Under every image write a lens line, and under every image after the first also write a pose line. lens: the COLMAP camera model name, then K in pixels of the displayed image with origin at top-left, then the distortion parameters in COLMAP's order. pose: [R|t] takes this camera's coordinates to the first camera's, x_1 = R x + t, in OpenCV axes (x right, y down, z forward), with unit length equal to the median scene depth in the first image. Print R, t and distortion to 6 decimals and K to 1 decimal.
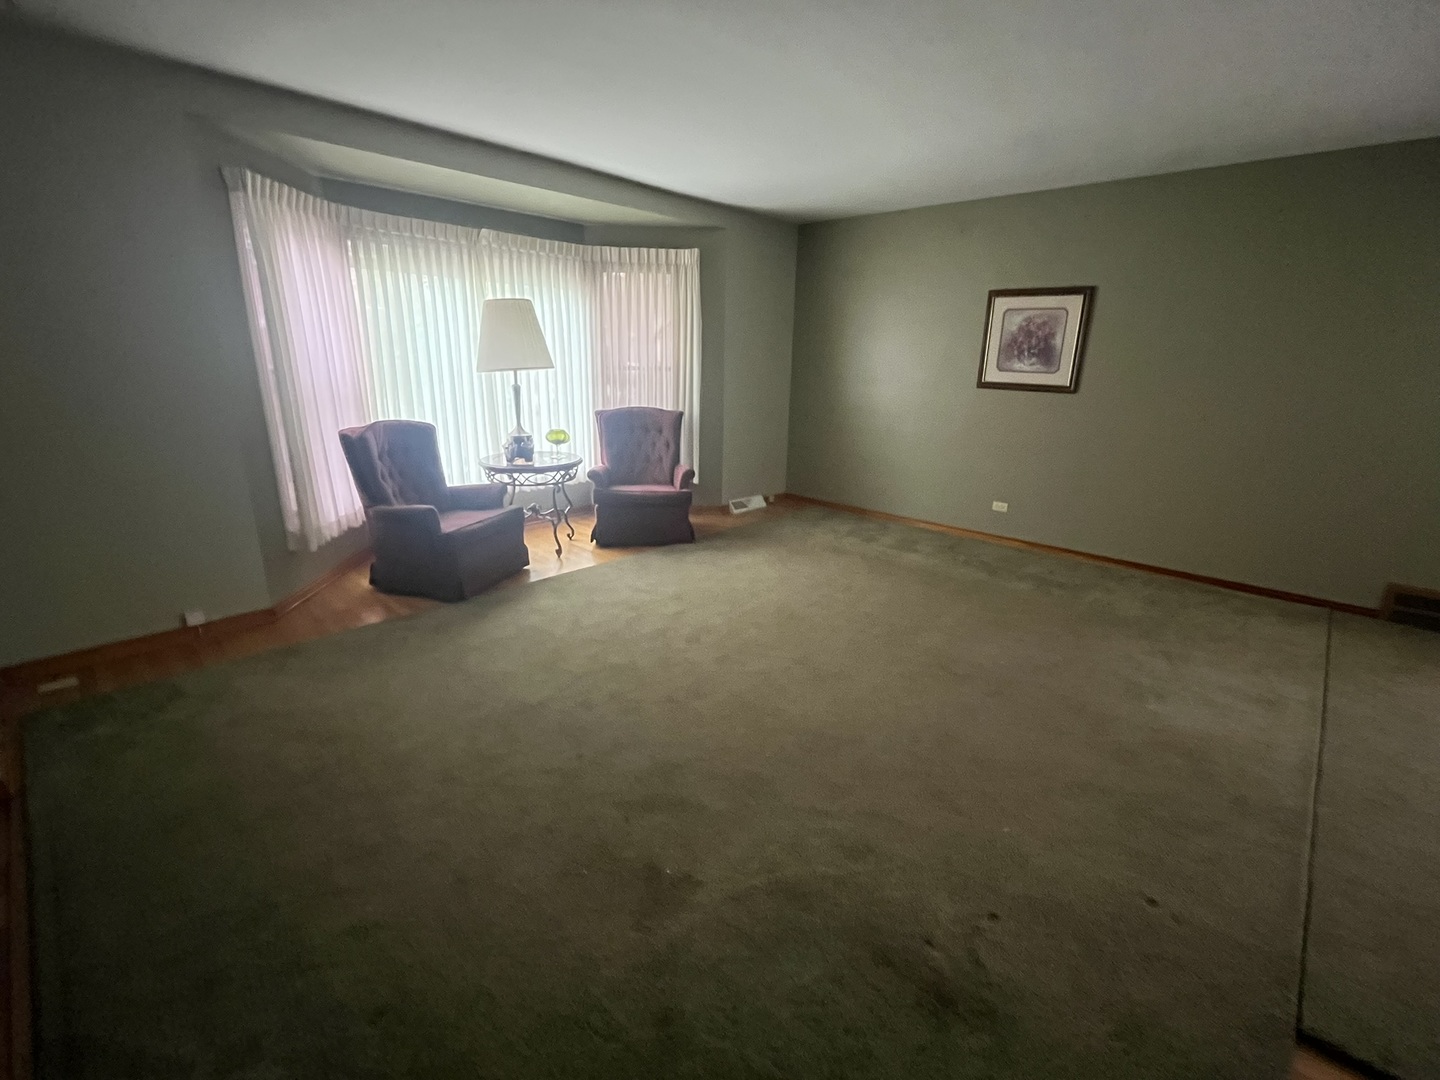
lens RADIAL K [[653.1, 0, 717.3], [0, 653.1, 537.8], [0, 0, 1]] dist [-0.000544, -0.000125]
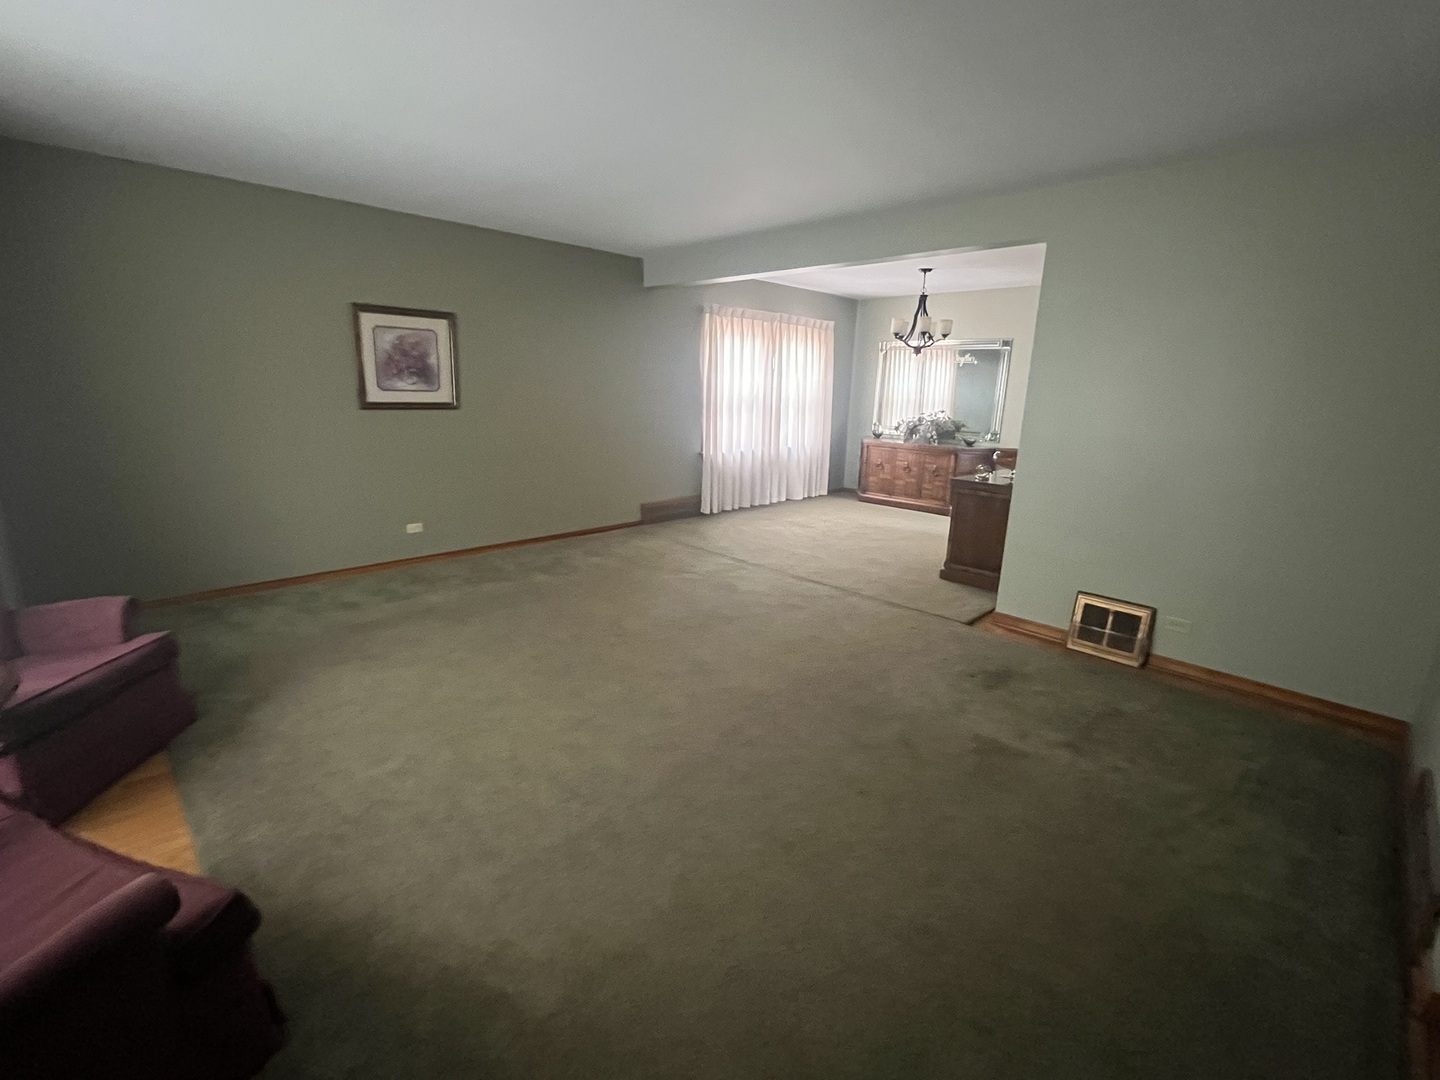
lens RADIAL K [[653.1, 0, 718.2], [0, 653.1, 535.5], [0, 0, 1]] dist [-0.000544, -0.000125]
pose [[0.035644, -0.244213, 0.969066, -0.533315], [0.255664, 0.939642, 0.227394, -0.153637], [-0.966109, 0.239650, 0.095929, 0.505529]]
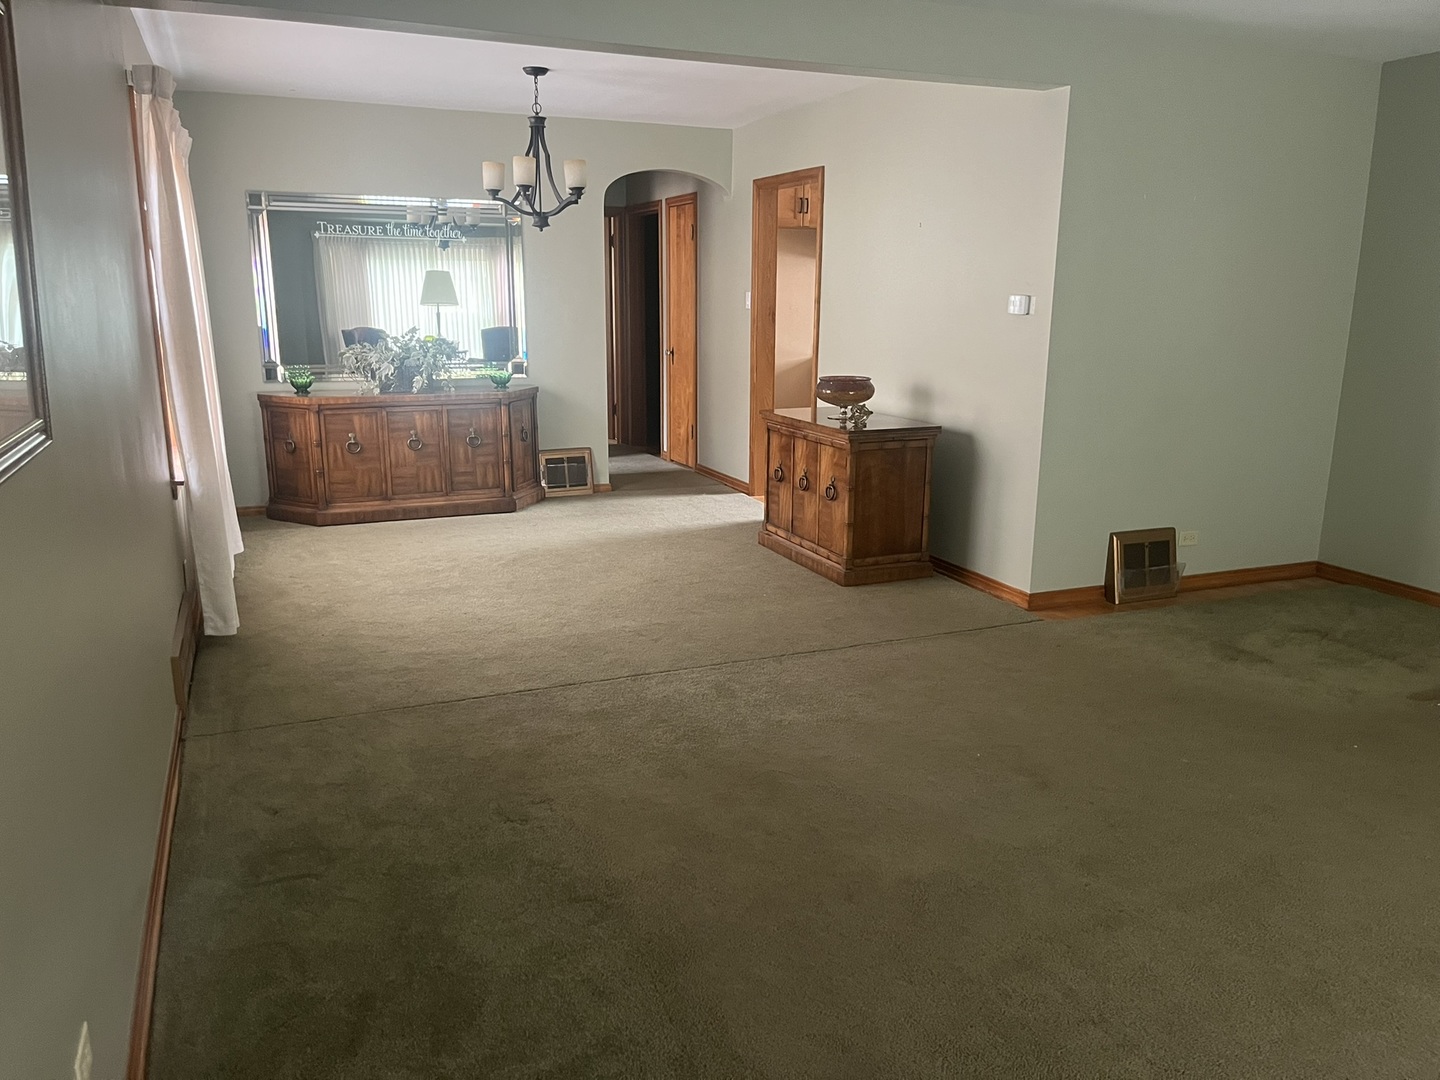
lens RADIAL K [[1080.7, 0, 712.1], [0, 1080.7, 551.6], [0, 0, 1]] dist [0.046231, -0.057234]
pose [[-0.910042, -0.118452, 0.397230, 0.158979], [0.097089, 0.870733, 0.482076, -0.344666], [-0.402984, 0.477276, -0.780904, 1.189184]]
